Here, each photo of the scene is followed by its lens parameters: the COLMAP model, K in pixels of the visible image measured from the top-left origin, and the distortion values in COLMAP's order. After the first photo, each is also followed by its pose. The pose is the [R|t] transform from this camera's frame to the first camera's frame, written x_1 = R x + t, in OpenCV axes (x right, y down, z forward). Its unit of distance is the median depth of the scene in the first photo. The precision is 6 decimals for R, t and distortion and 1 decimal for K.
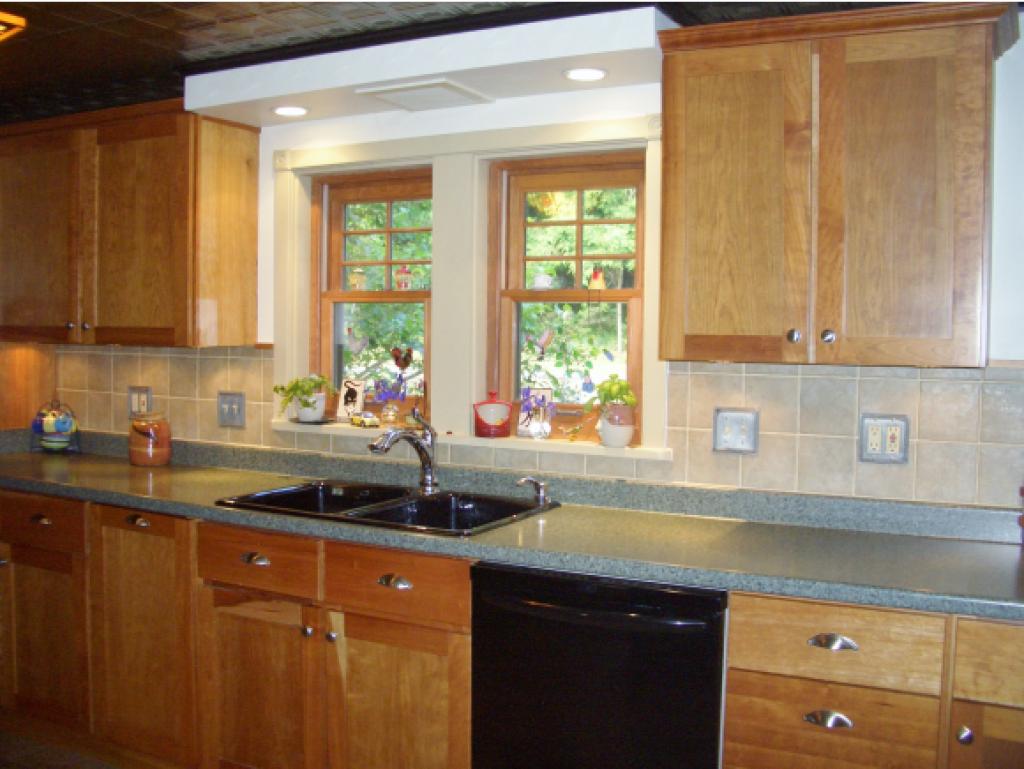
lens RADIAL K [[1037.5, 0, 512.0], [0, 1037.5, 384.5], [0, 0, 1]] dist [-0.023533, -0.012986]
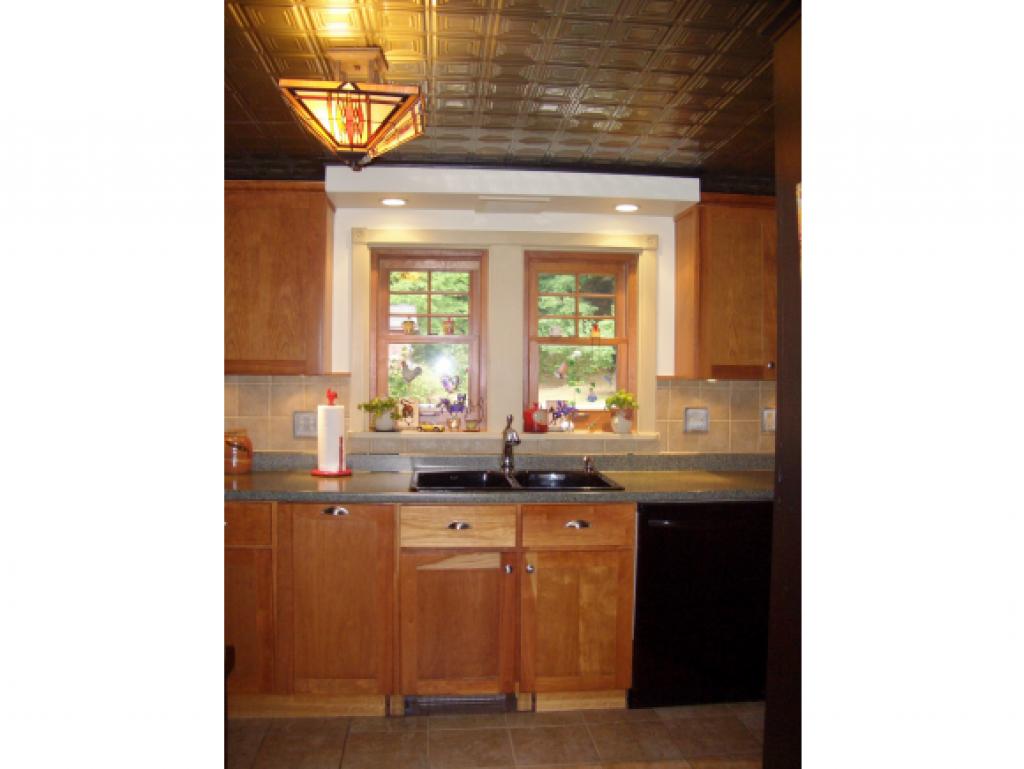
lens RADIAL K [[772.0, 0, 512.0], [0, 772.0, 384.5], [0, 0, 1]] dist [0.001684, 0.000365]
pose [[0.826545, -0.014330, 0.562688, -0.699538], [0.029240, 0.999419, -0.017500, -0.001441], [-0.562111, 0.030917, 0.826484, 0.082325]]
